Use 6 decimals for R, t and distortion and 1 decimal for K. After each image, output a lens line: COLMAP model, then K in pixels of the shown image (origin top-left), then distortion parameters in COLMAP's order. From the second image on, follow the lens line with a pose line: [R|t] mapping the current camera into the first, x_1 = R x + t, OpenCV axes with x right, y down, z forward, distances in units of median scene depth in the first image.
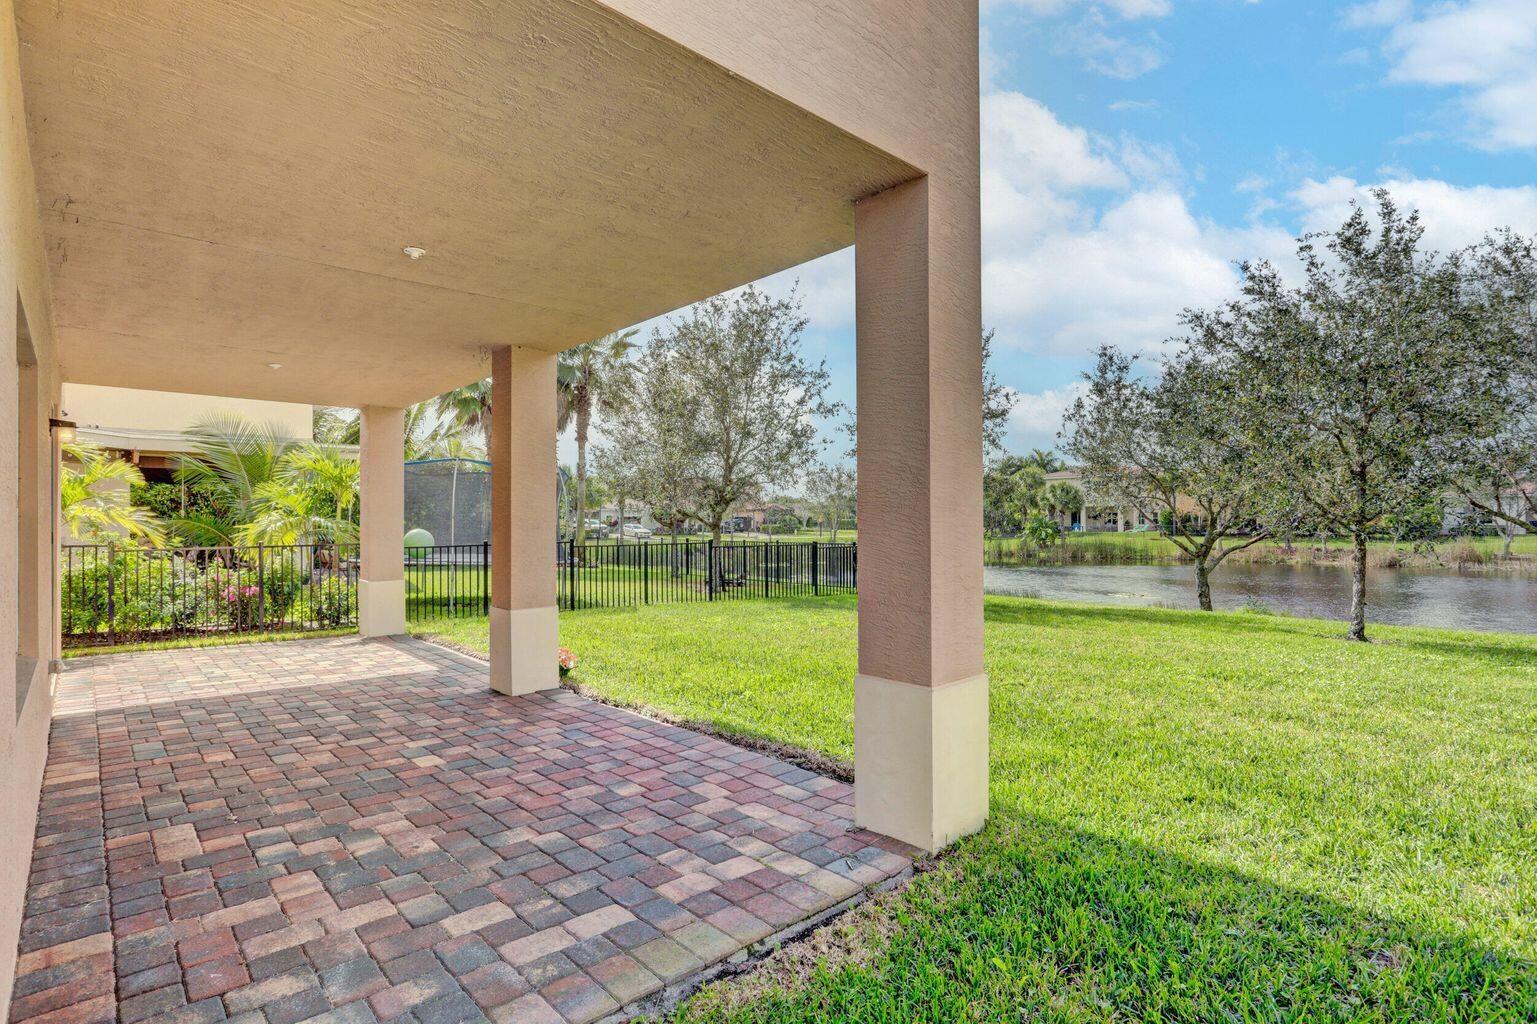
lens RADIAL K [[769.7, 0, 770.3], [0, 769.7, 511.4], [0, 0, 1]] dist [-0.001807, 0.000879]
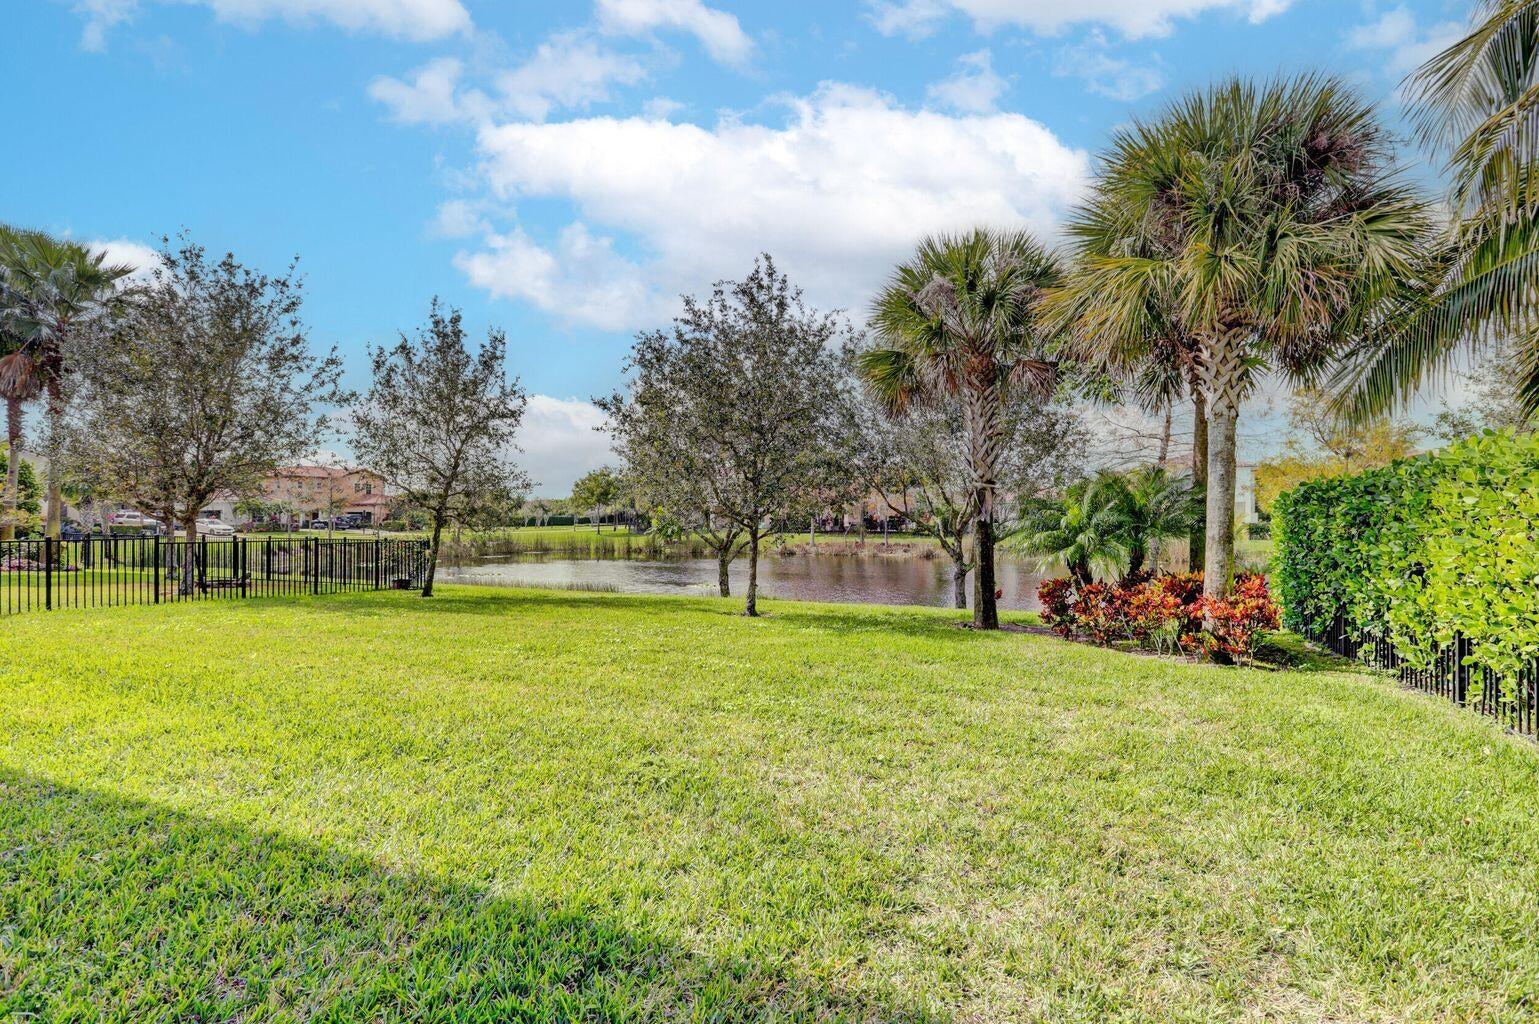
lens RADIAL K [[770.7, 0, 768.5], [0, 770.7, 519.5], [0, 0, 1]] dist [-0.001807, 0.000879]
pose [[0.910077, 0.007317, 0.414374, 0.092631], [-0.013108, 0.999852, 0.011132, -0.000426], [-0.414231, -0.015563, 0.910039, -0.047501]]
